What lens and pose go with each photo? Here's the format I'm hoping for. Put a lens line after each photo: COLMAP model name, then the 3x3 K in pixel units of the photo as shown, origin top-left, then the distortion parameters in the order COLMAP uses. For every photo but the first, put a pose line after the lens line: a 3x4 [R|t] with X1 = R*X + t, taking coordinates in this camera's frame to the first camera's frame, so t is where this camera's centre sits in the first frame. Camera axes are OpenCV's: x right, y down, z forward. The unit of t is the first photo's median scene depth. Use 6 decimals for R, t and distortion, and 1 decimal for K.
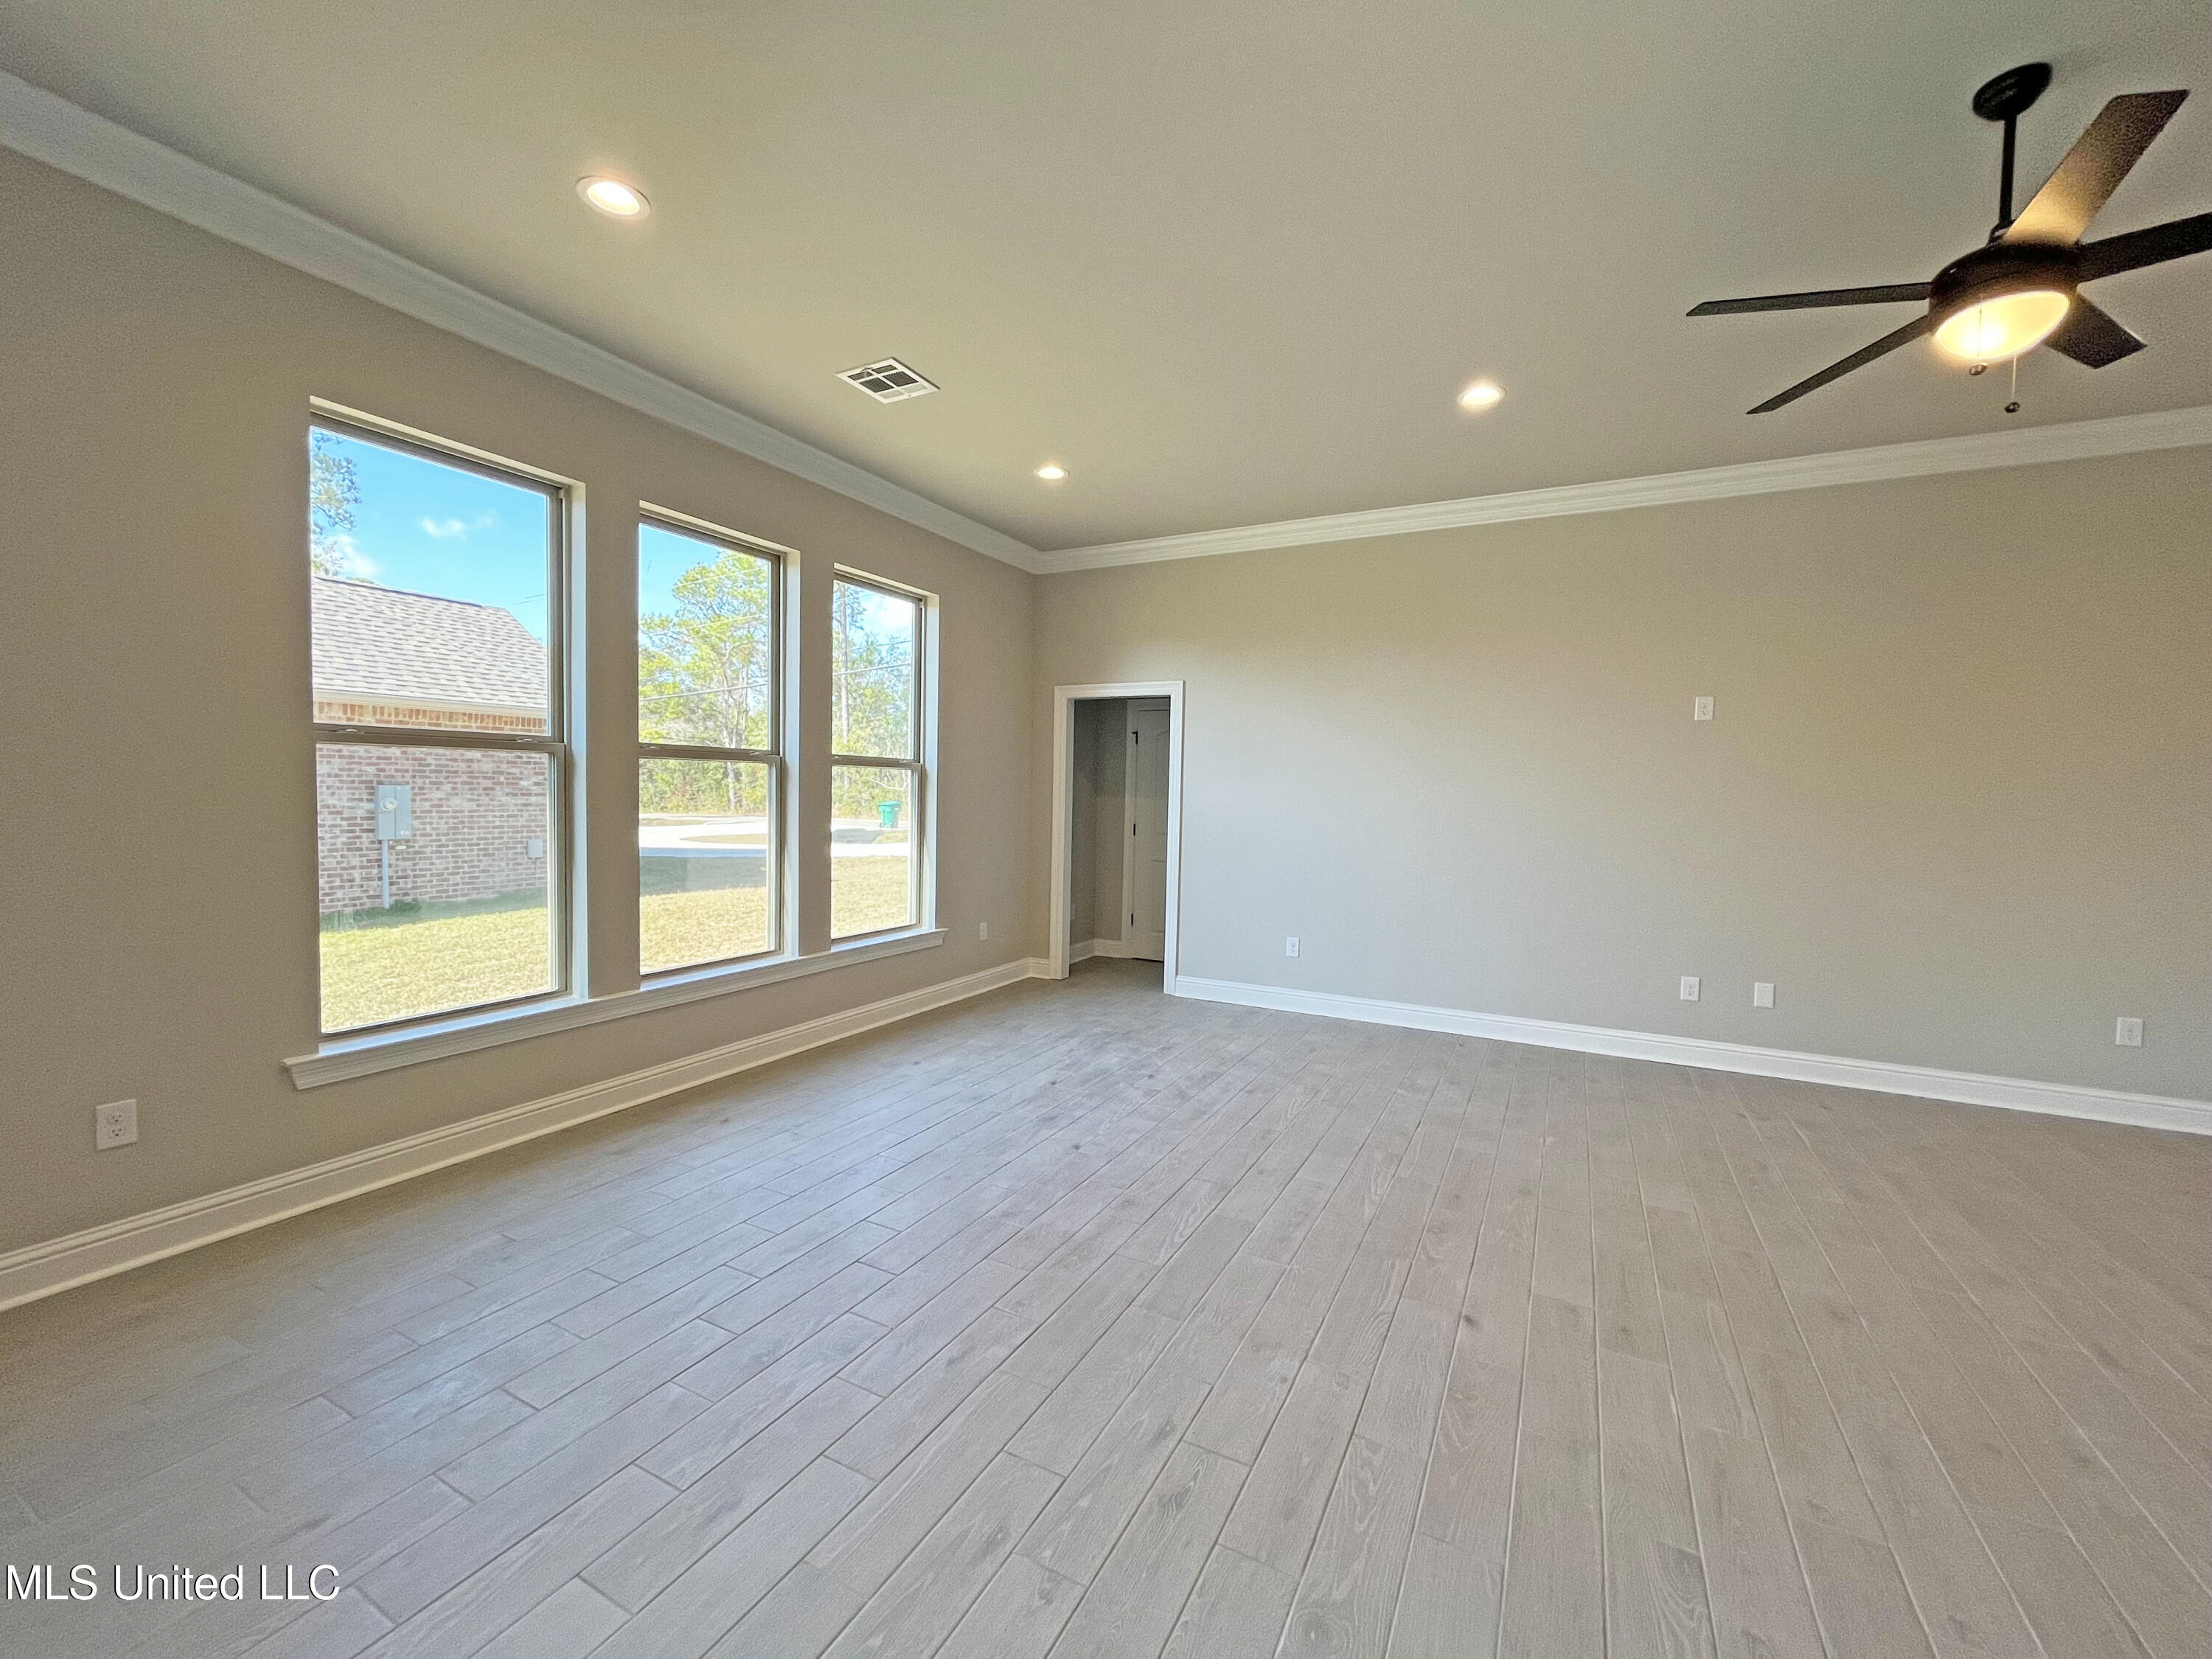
lens RADIAL K [[887.8, 0, 1102.5], [0, 887.8, 831.0], [0, 0, 1]] dist [-0.002605, -0.000674]
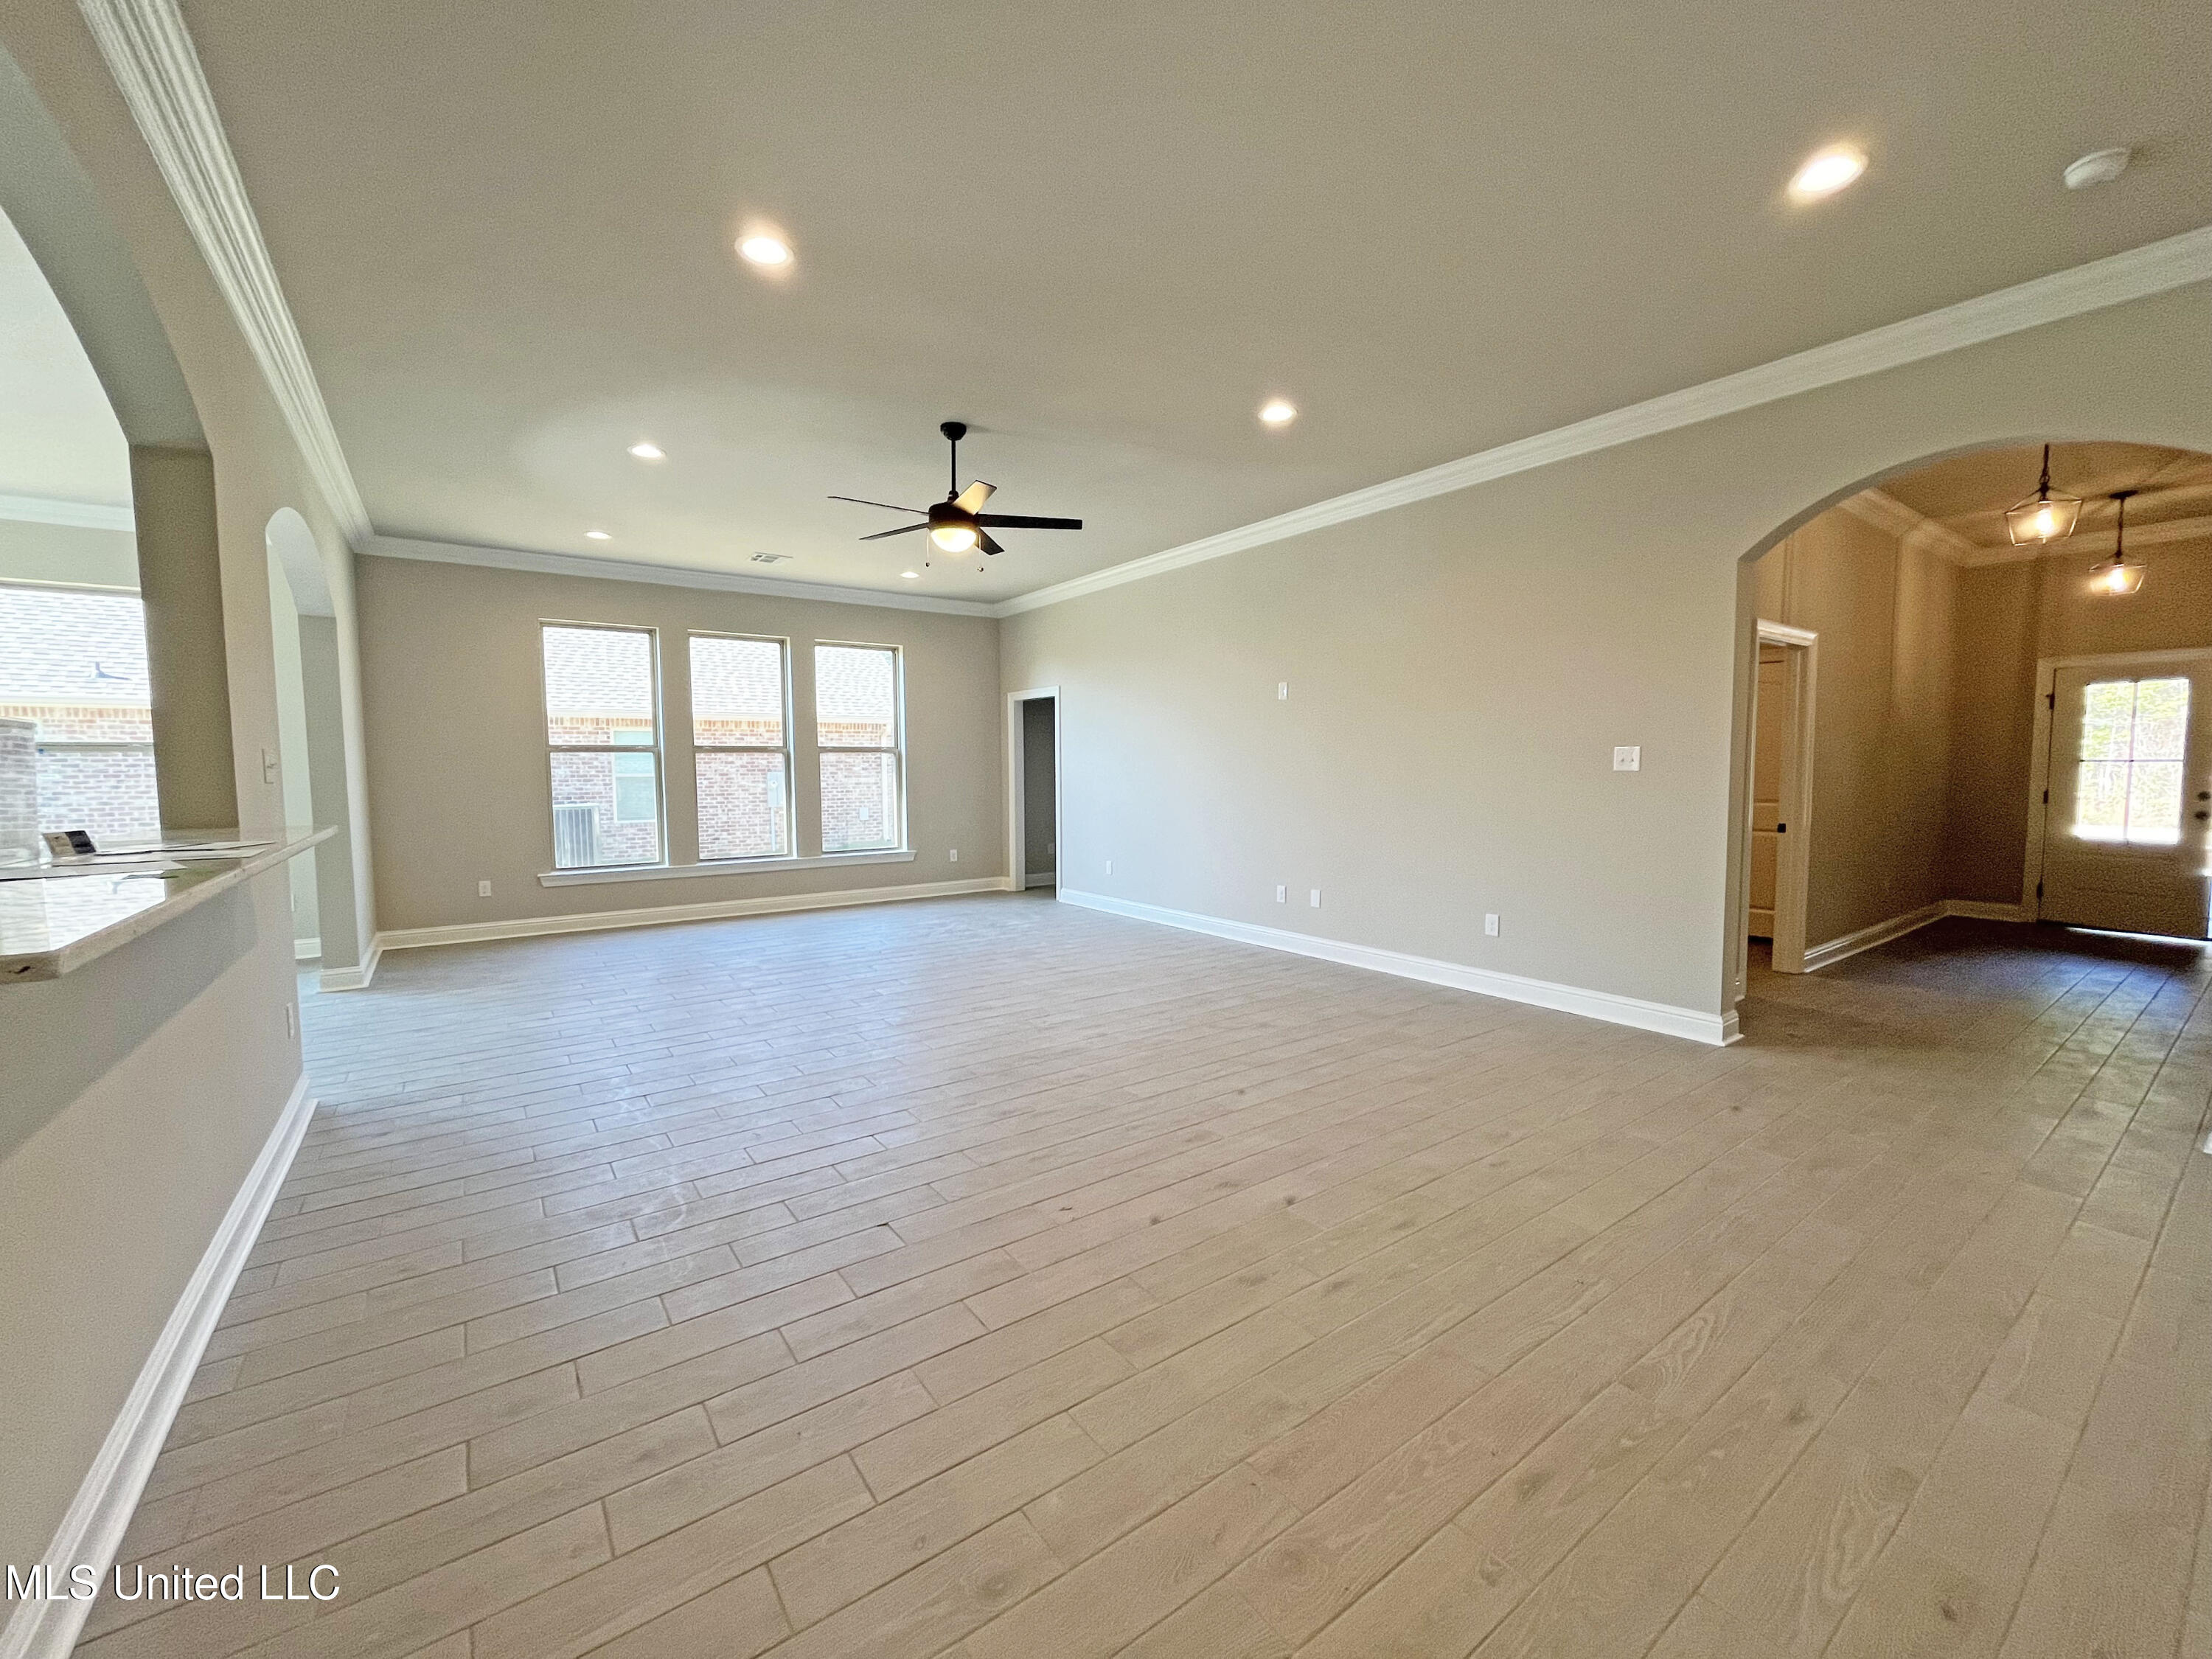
lens RADIAL K [[887.8, 0, 1099.2], [0, 887.8, 825.6], [0, 0, 1]] dist [-0.002605, -0.000674]
pose [[0.897222, 0.003662, -0.441564, 1.032344], [0.004786, 0.999826, 0.018015, 0.044827], [0.441553, -0.018276, 0.897049, -0.370349]]
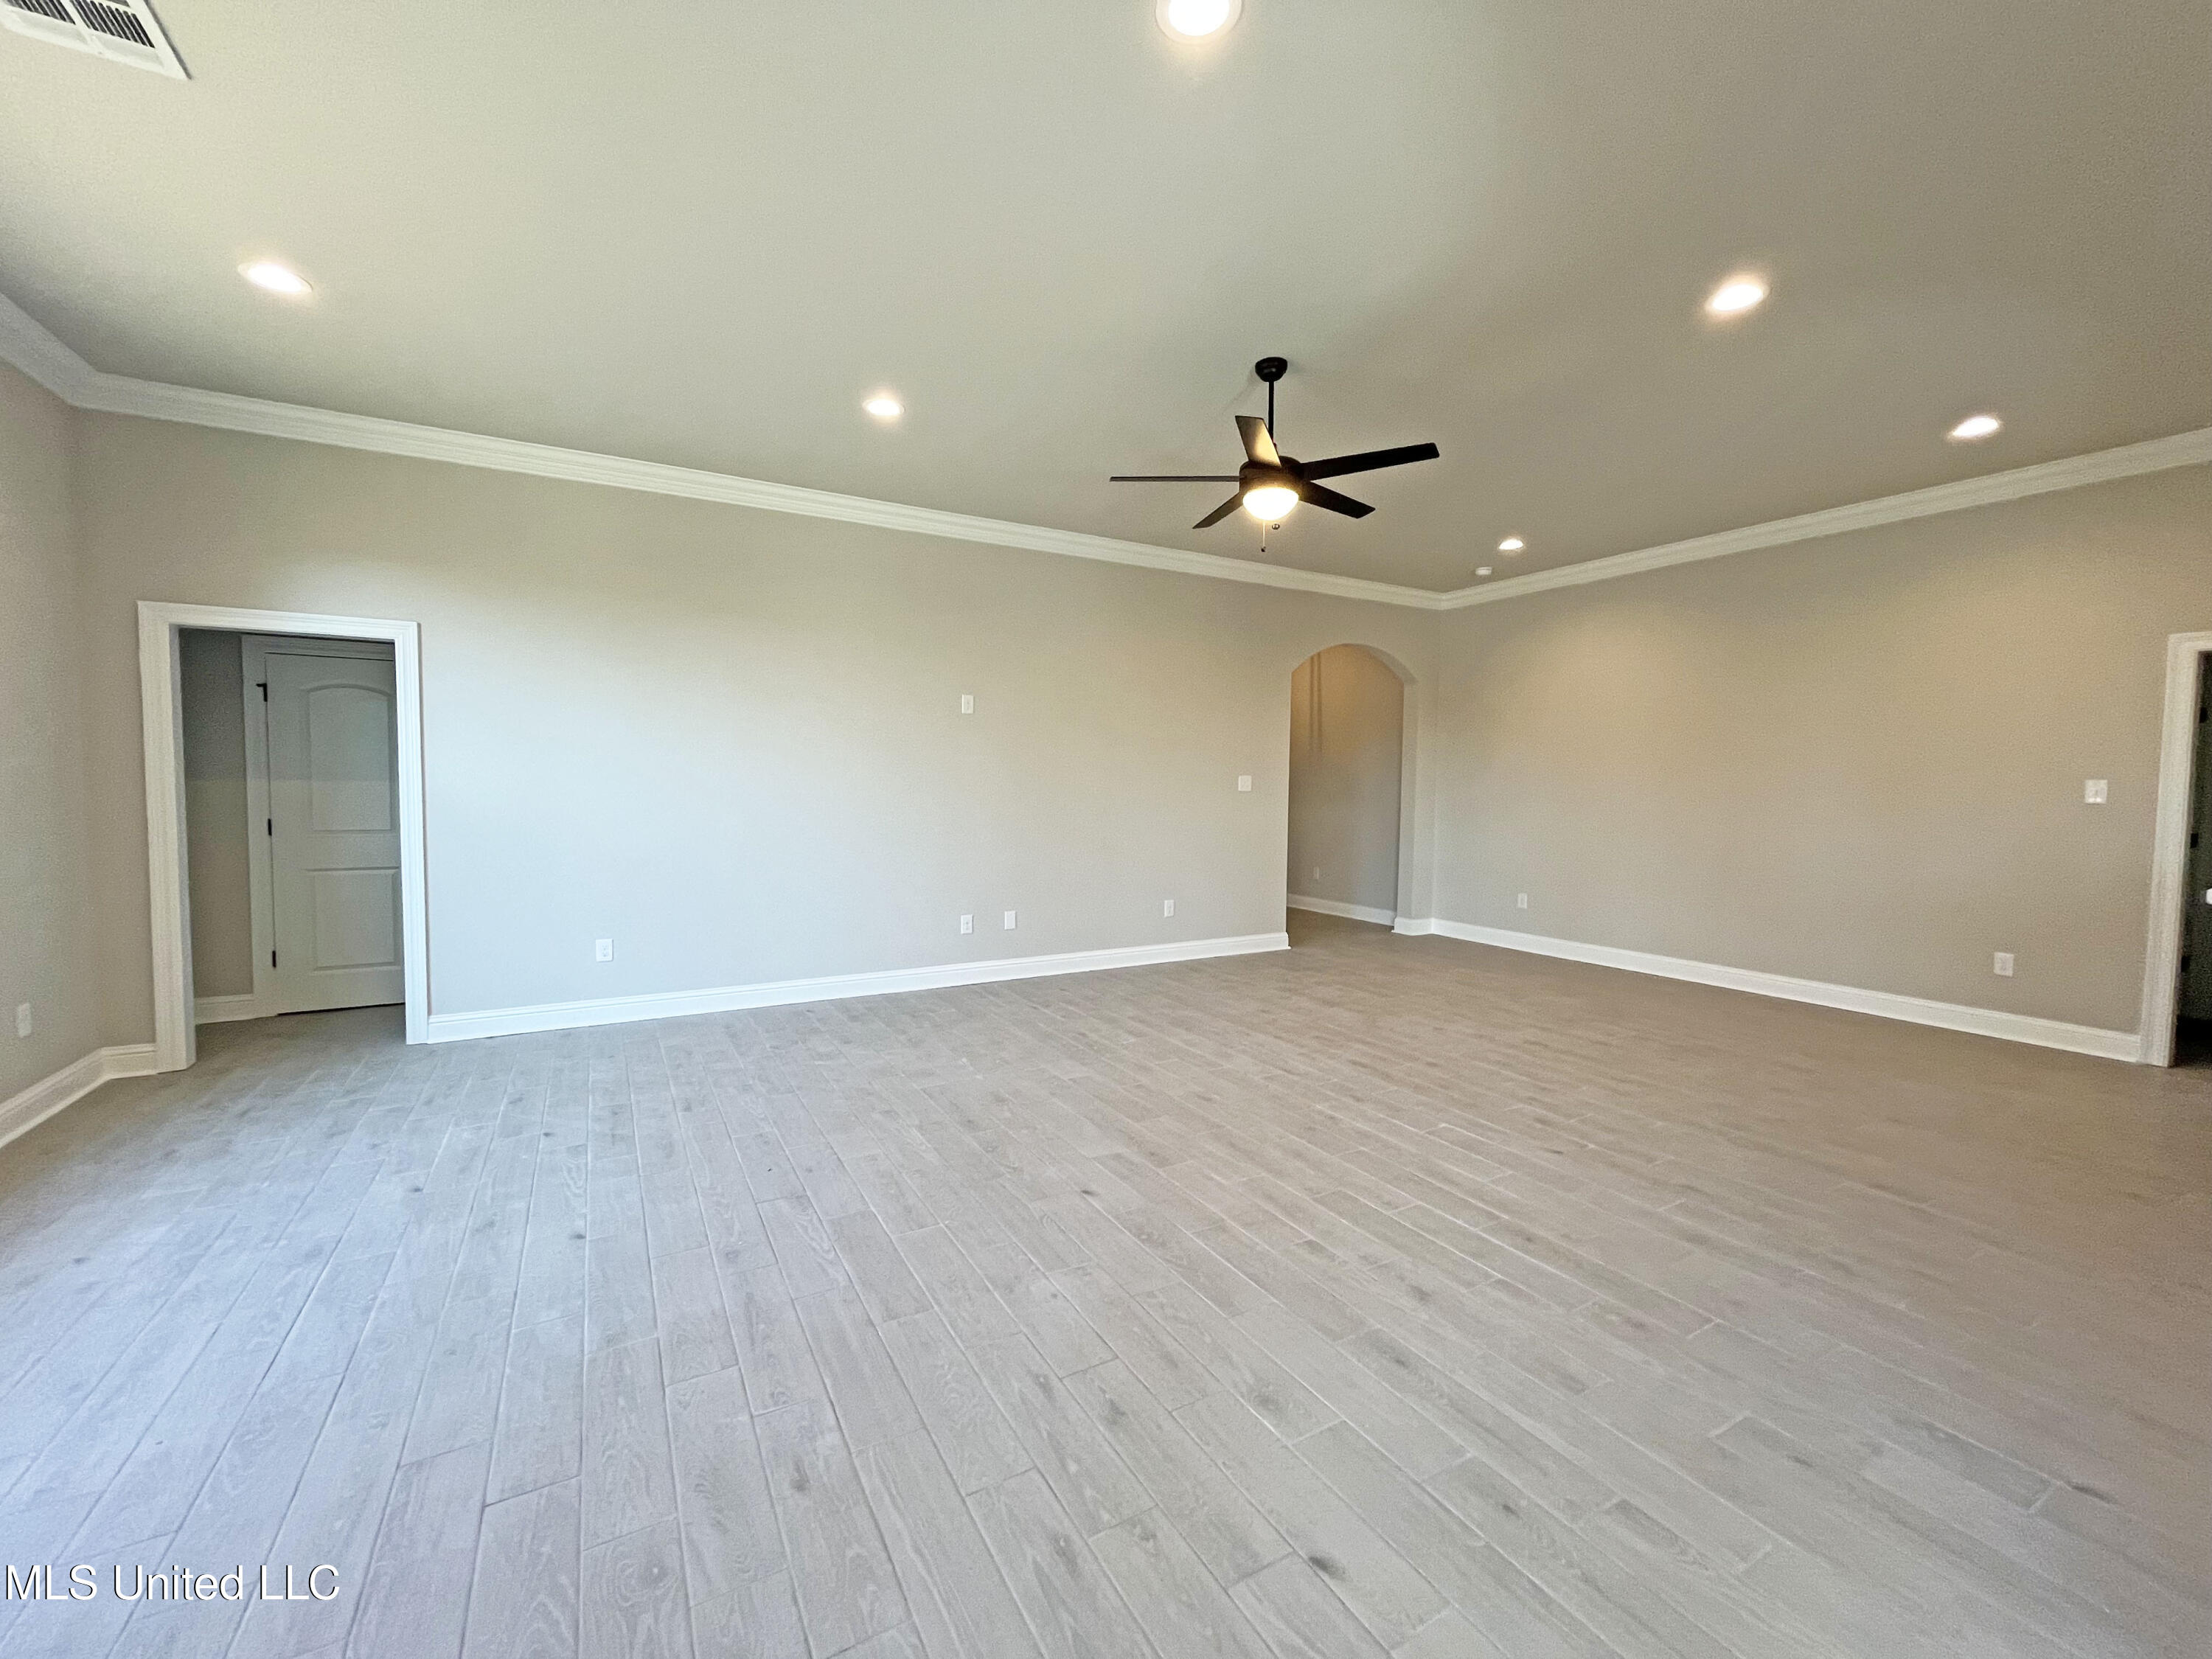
lens RADIAL K [[887.8, 0, 1092.2], [0, 887.8, 833.7], [0, 0, 1]] dist [-0.002605, -0.000674]
pose [[0.539186, -0.063944, 0.839756, -0.309734], [0.039599, 0.997935, 0.050564, -0.009850], [-0.841256, 0.005990, 0.540605, 0.158661]]
